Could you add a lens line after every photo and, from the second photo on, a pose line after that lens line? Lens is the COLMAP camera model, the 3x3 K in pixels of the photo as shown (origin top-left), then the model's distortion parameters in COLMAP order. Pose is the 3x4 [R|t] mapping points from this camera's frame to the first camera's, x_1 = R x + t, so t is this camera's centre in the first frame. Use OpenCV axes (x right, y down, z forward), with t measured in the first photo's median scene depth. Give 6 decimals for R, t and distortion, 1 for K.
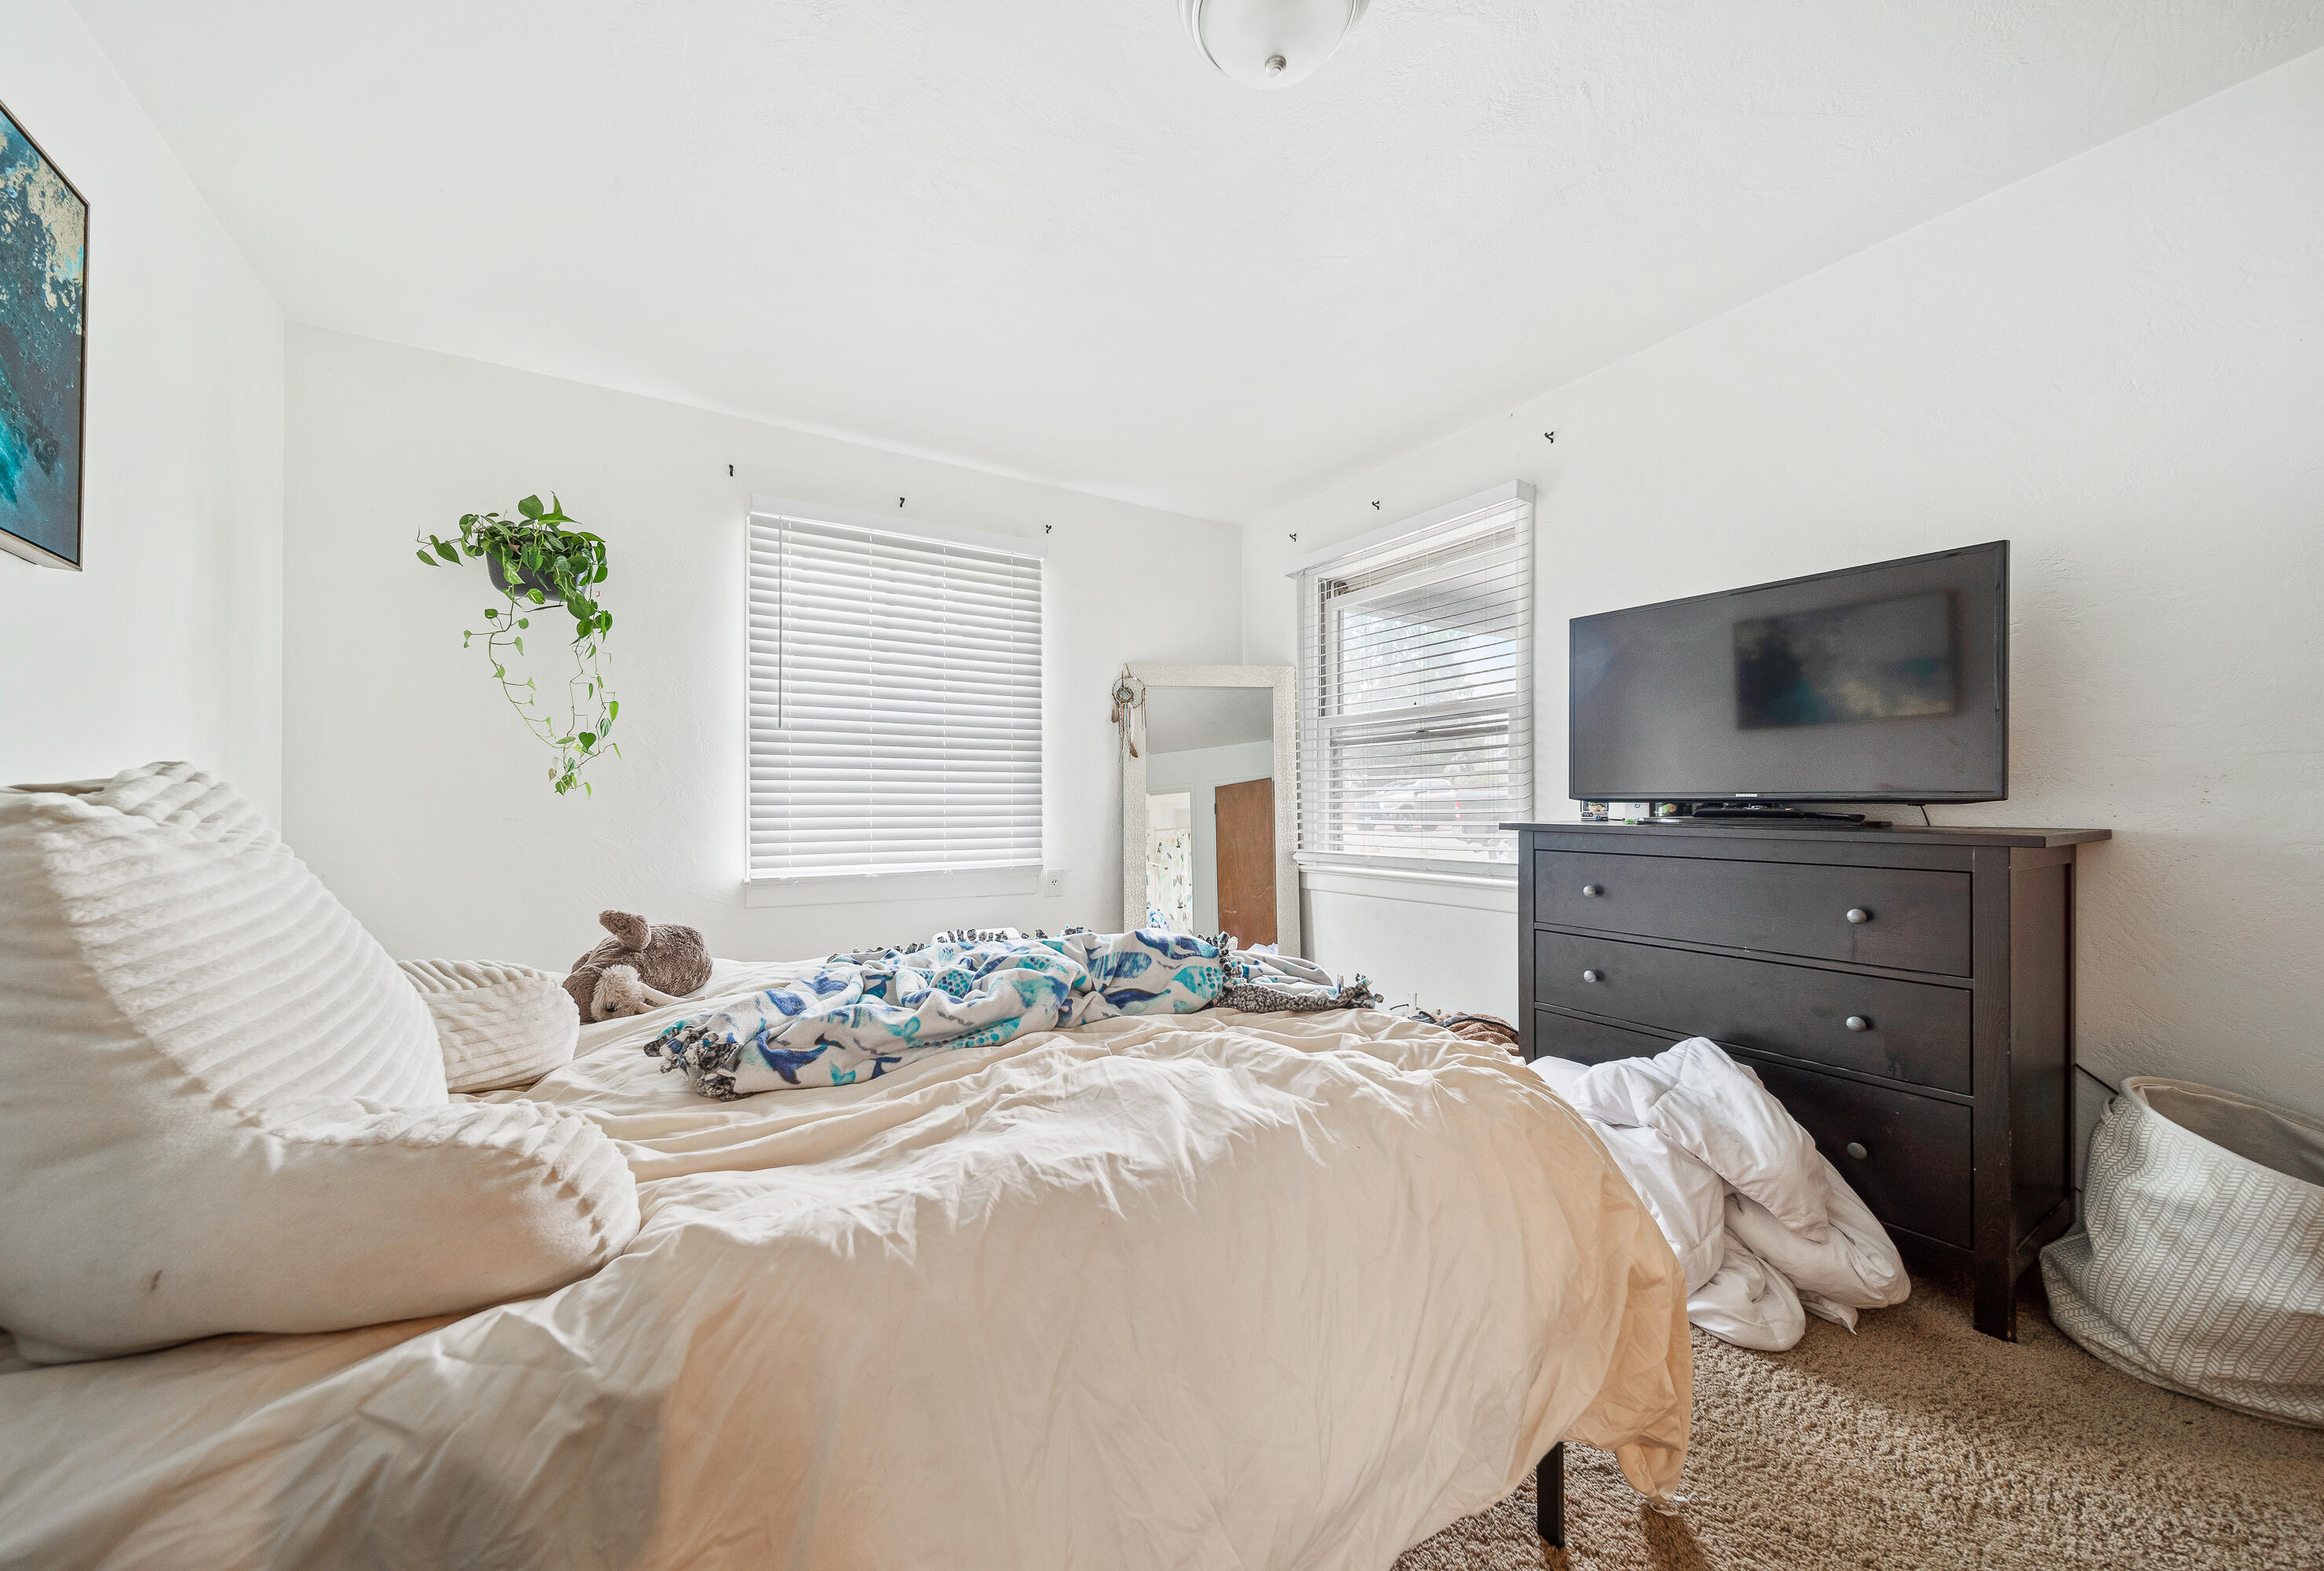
lens RADIAL K [[808.2, 0, 1155.1], [0, 808.2, 798.9], [0, 0, 1]] dist [0.000986, 0.000111]
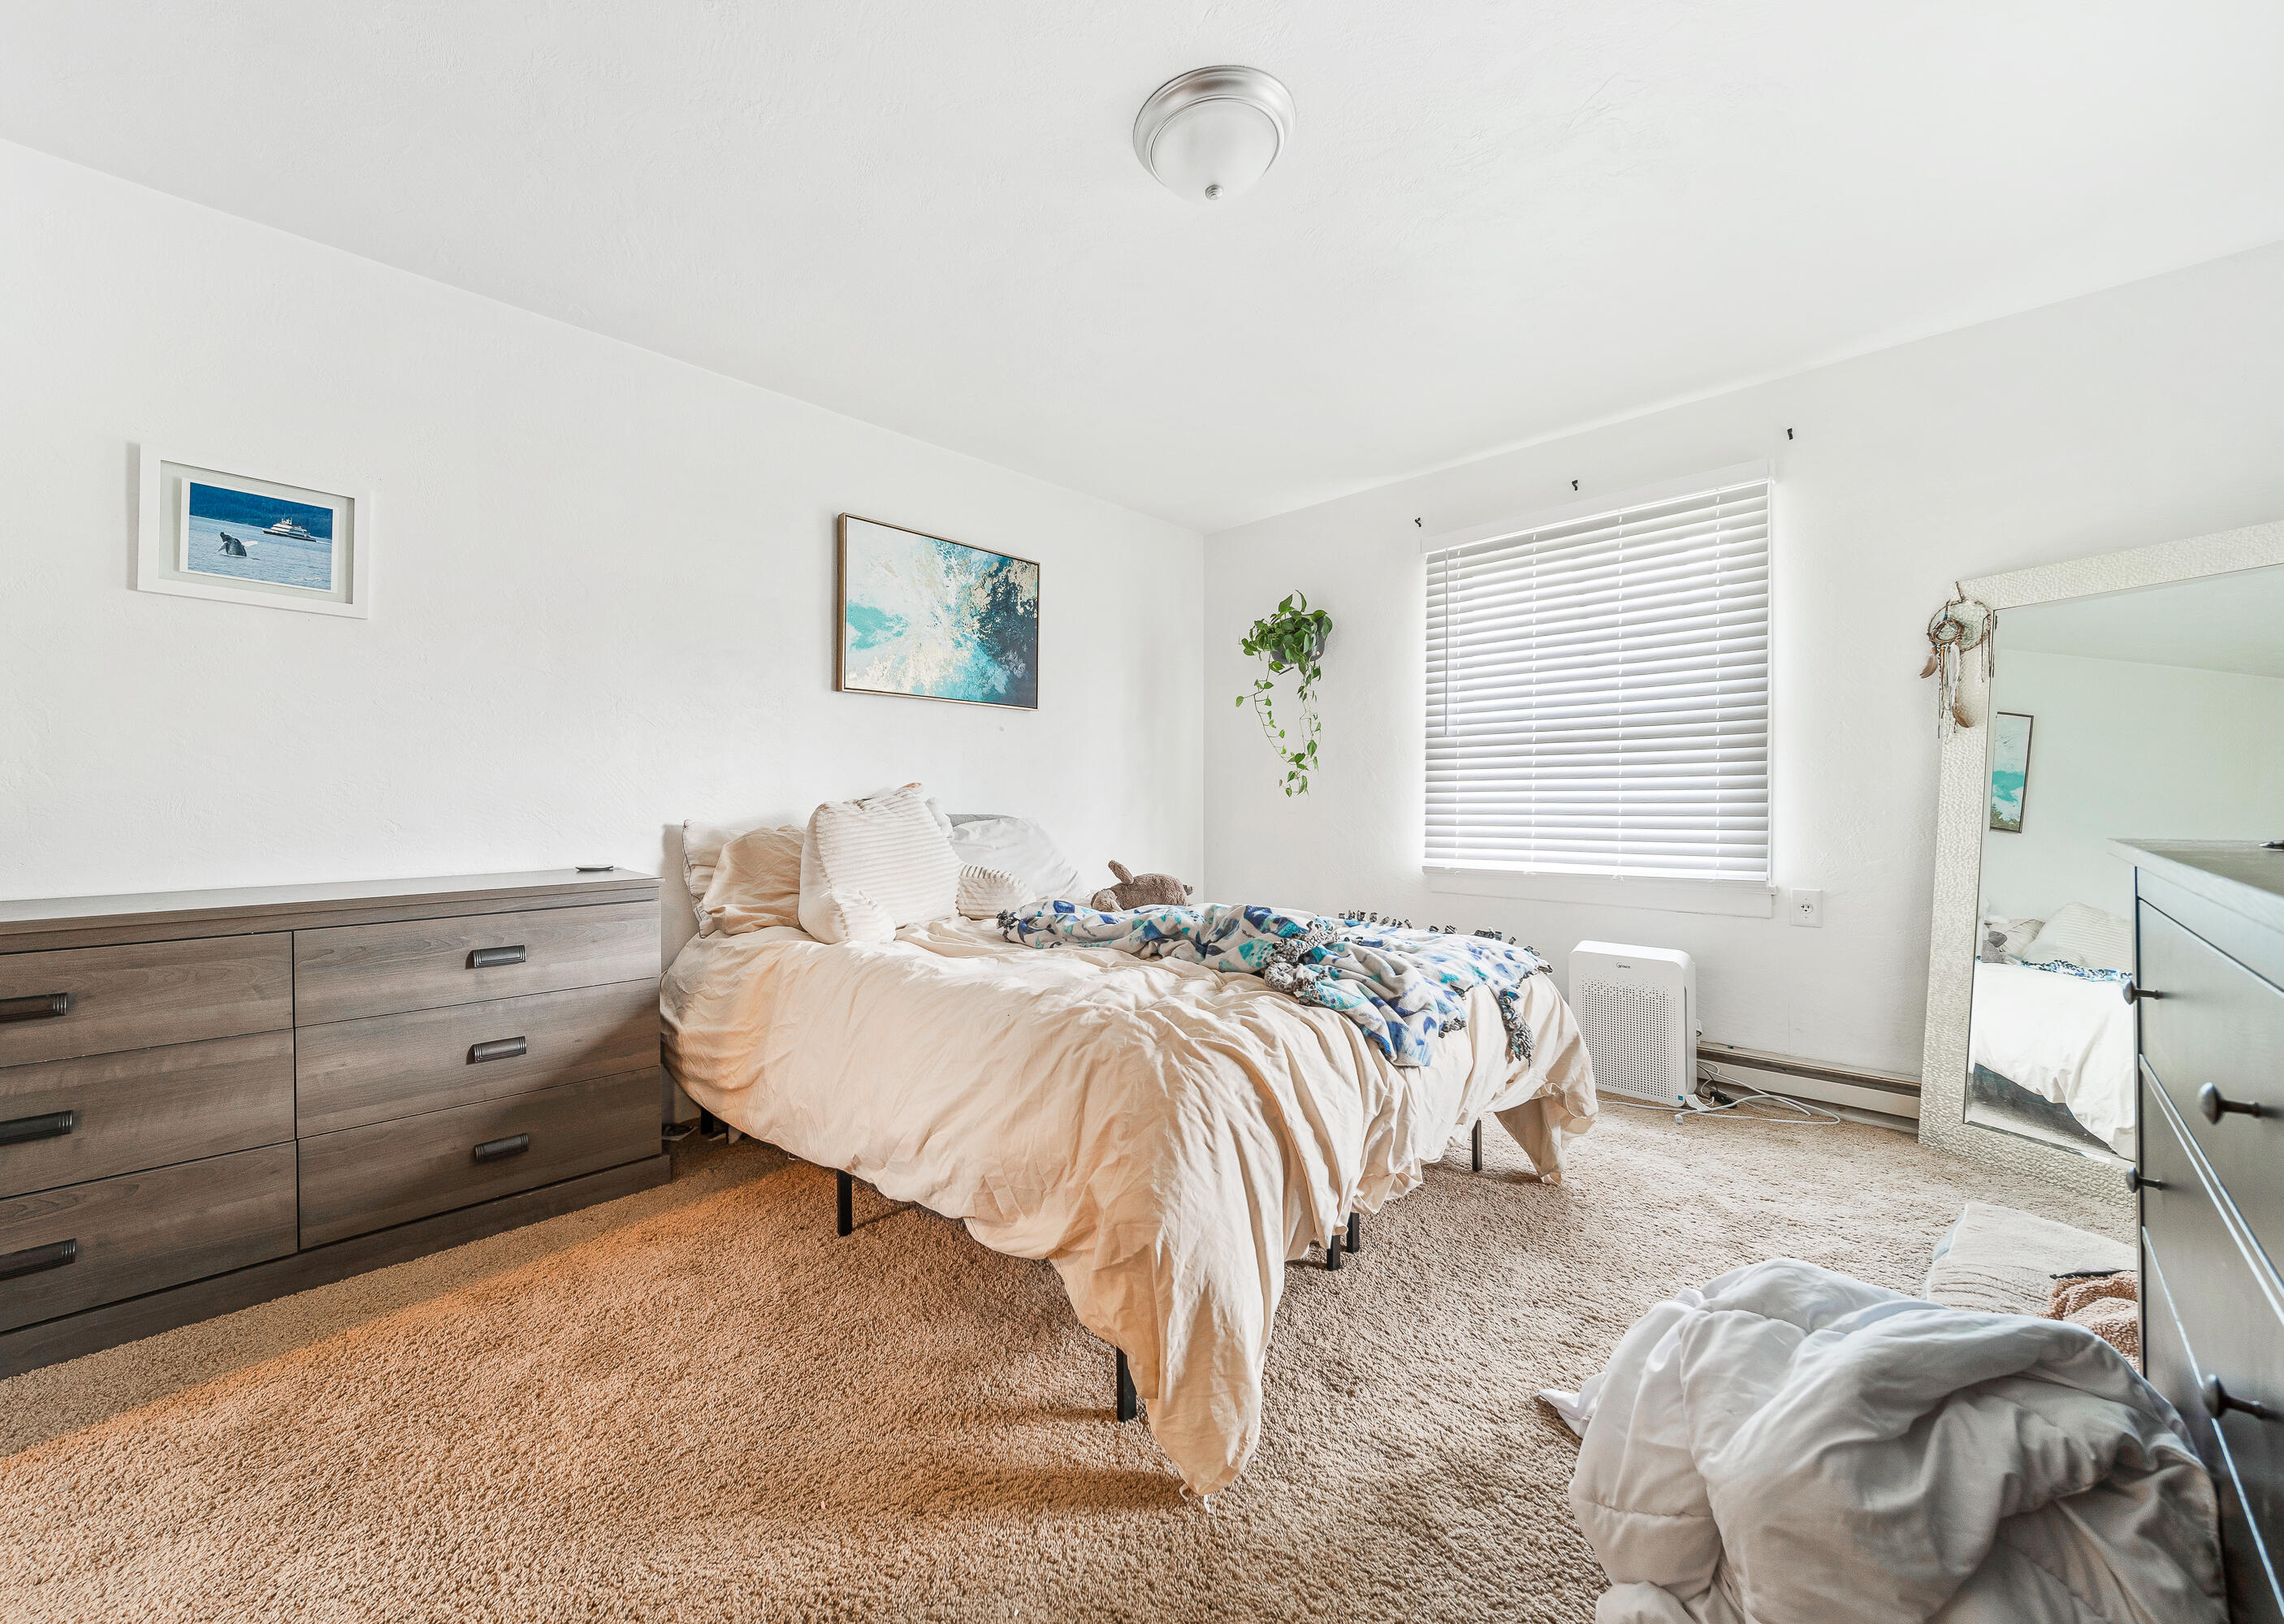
lens RADIAL K [[900.8, 0, 1138.7], [0, 900.8, 801.6], [0, 0, 1]] dist [-0.000538, 0.000006]
pose [[0.266540, -0.003761, -0.963817, 0.609958], [0.008422, 0.999963, -0.001573, 0.003349], [0.963787, -0.007698, 0.266561, 0.232212]]
